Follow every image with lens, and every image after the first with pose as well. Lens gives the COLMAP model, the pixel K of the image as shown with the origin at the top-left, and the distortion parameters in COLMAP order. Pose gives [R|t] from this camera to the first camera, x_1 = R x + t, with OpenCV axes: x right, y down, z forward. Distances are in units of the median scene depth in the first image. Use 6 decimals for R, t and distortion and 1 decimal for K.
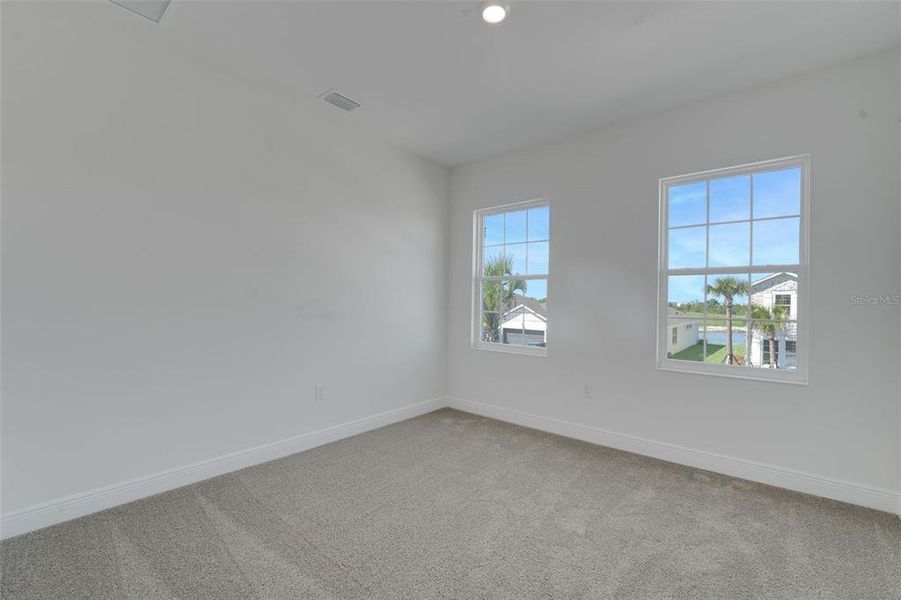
lens RADIAL K [[427.1, 0, 450.5], [0, 427.1, 300.0], [0, 0, 1]] dist [-0.001414, -0.000269]
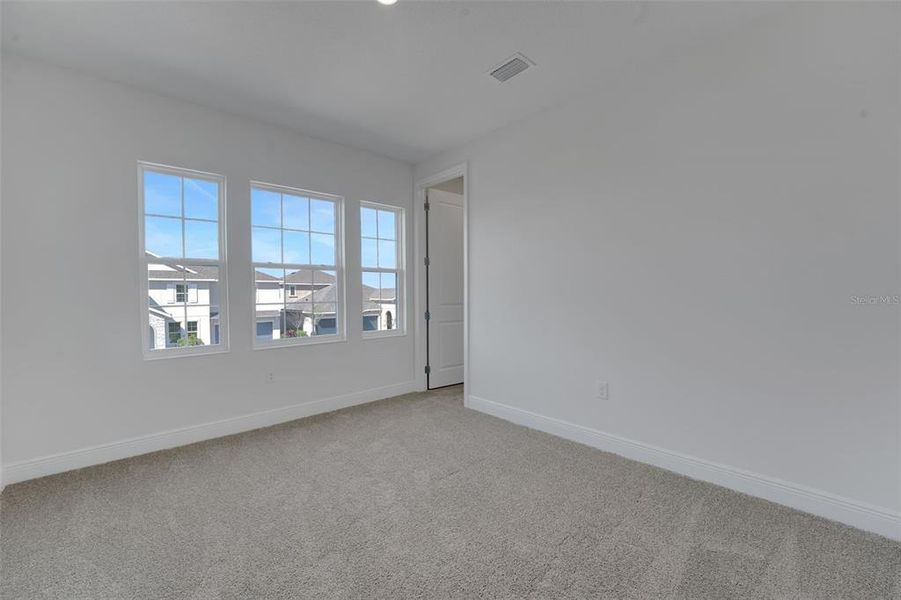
lens RADIAL K [[367.6, 0, 450.5], [0, 367.6, 300.0], [0, 0, 1]] dist [-0.001833, -0.000331]
pose [[0.104363, -0.034498, 0.993941, -0.441601], [0.001396, 0.999402, 0.034541, -0.004008], [-0.994538, -0.002217, 0.104349, 0.405498]]
